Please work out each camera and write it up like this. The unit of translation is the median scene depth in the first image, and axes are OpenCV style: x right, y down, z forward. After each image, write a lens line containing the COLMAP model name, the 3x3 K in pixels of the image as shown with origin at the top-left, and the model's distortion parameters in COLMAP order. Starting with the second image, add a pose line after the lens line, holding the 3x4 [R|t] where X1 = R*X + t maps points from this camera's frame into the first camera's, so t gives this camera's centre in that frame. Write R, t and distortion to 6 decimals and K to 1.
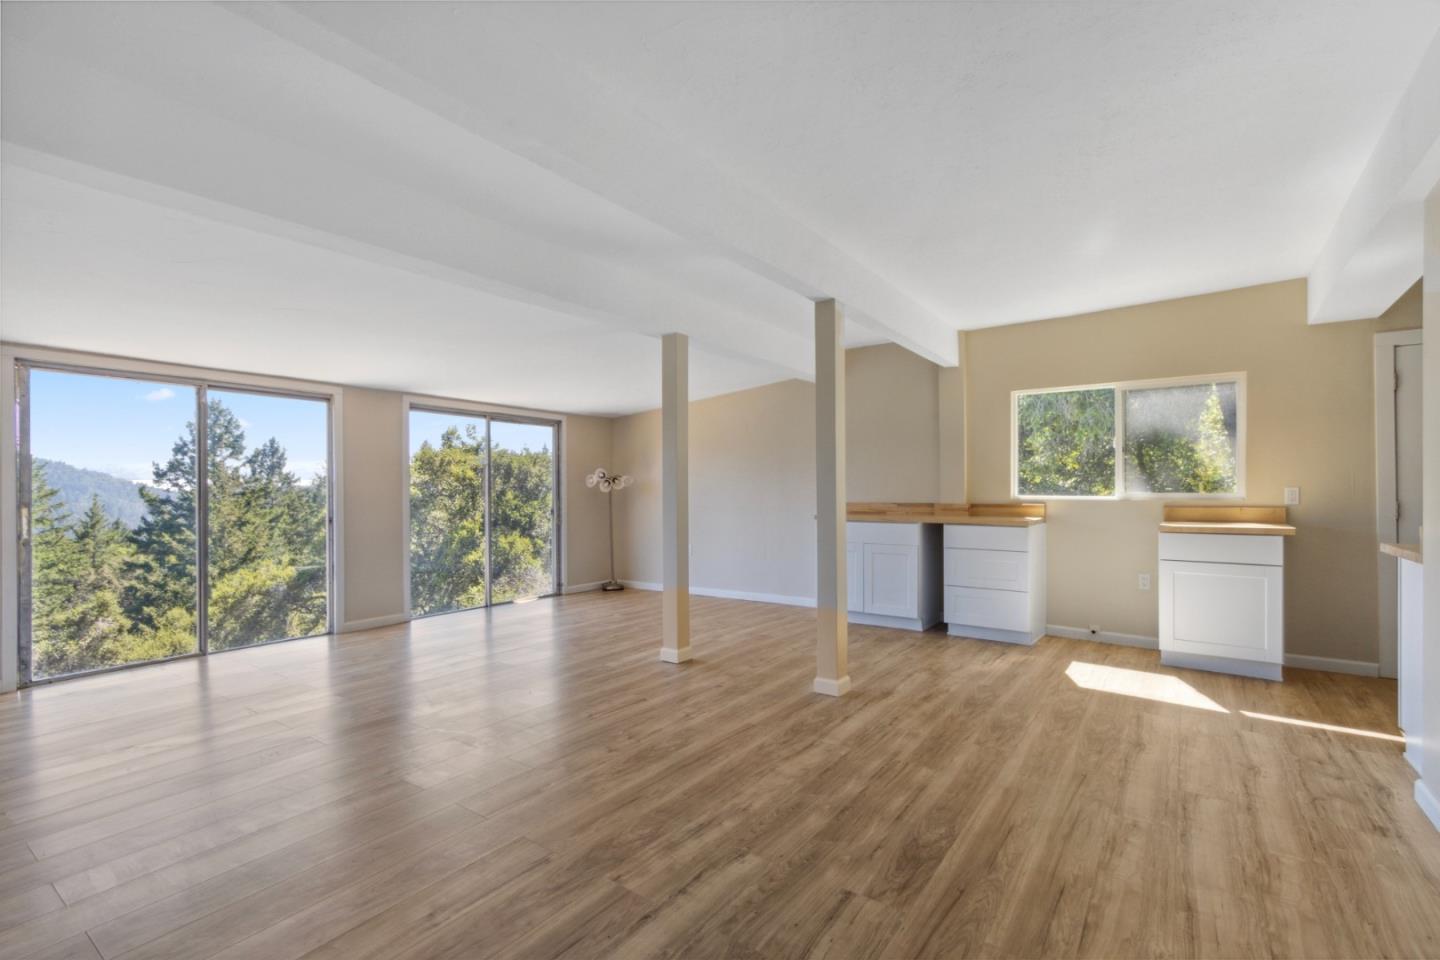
lens RADIAL K [[642.1, 0, 722.7], [0, 642.1, 487.2], [0, 0, 1]] dist [0.001378, -0.000755]
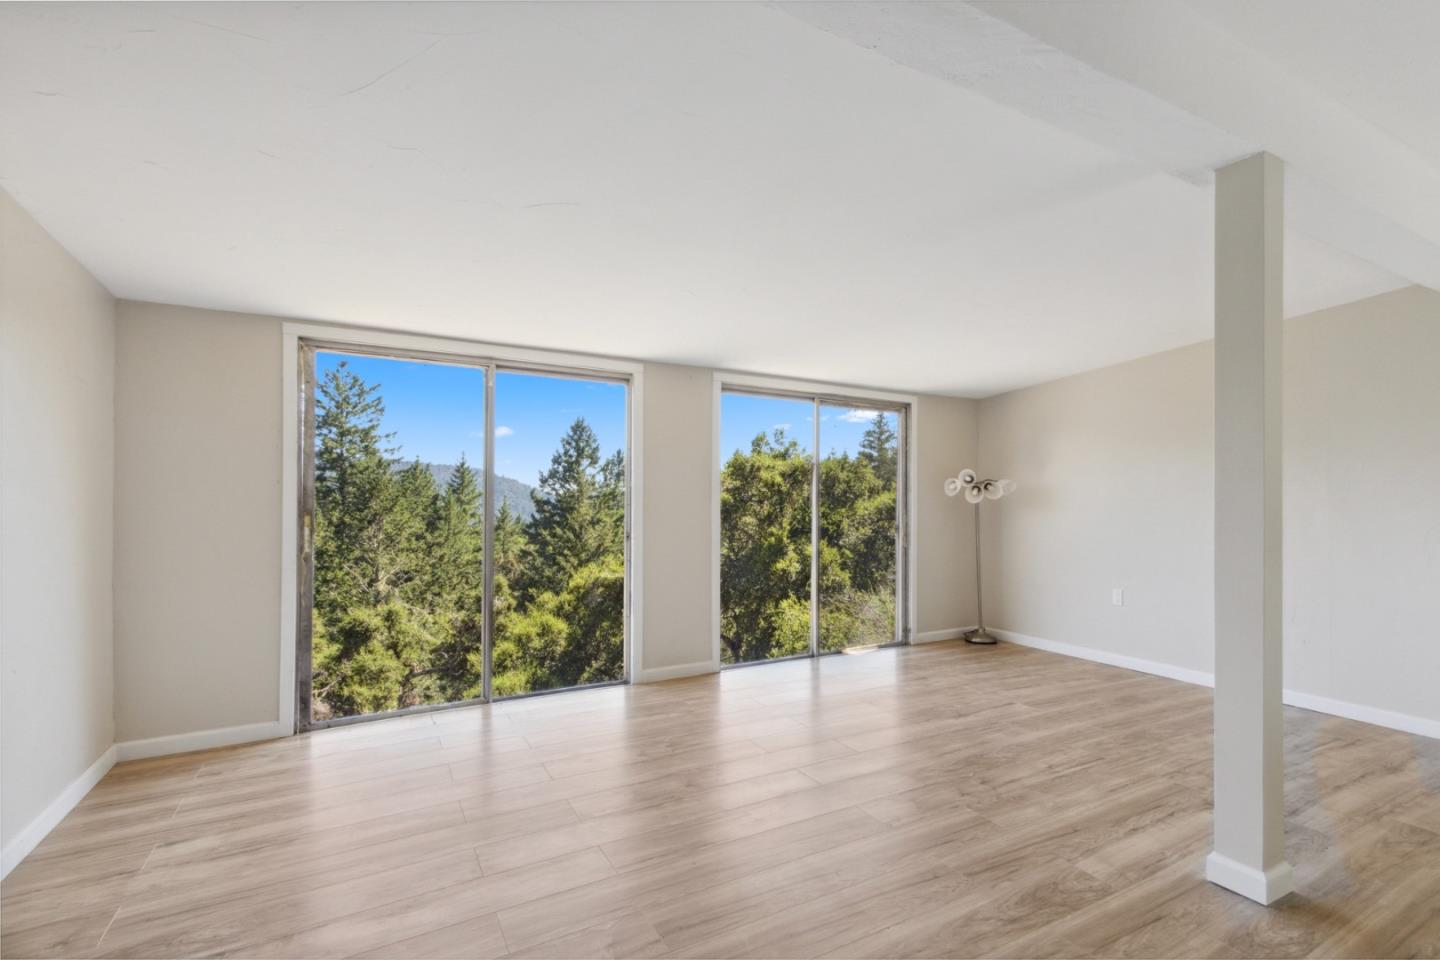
lens RADIAL K [[650.4, 0, 721.7], [0, 650.4, 489.8], [0, 0, 1]] dist [0.003612, -0.001020]
pose [[0.897716, 0.006128, -0.440532, -0.046960], [-0.008755, 0.999954, -0.003930, -0.000630], [0.440488, 0.007385, 0.897728, 0.098423]]
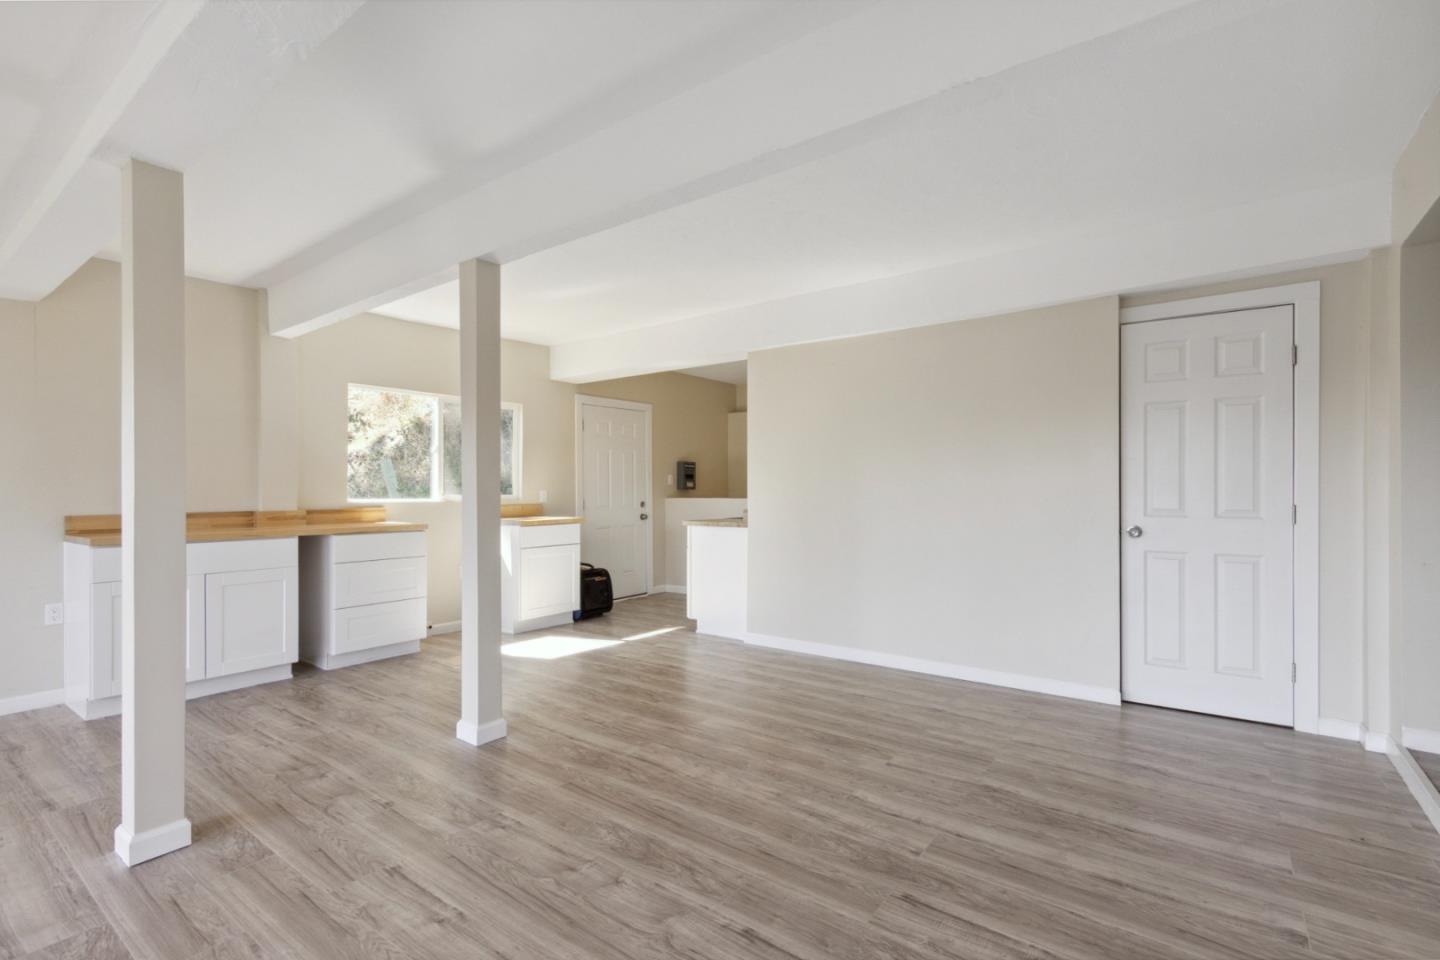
lens RADIAL K [[650.4, 0, 721.7], [0, 650.4, 489.8], [0, 0, 1]] dist [0.003612, -0.001020]
pose [[0.024871, 0.002442, 0.999688, -0.126180], [0.000350, 0.999997, -0.002451, 0.000610], [-0.999691, 0.000411, 0.024870, 0.129766]]
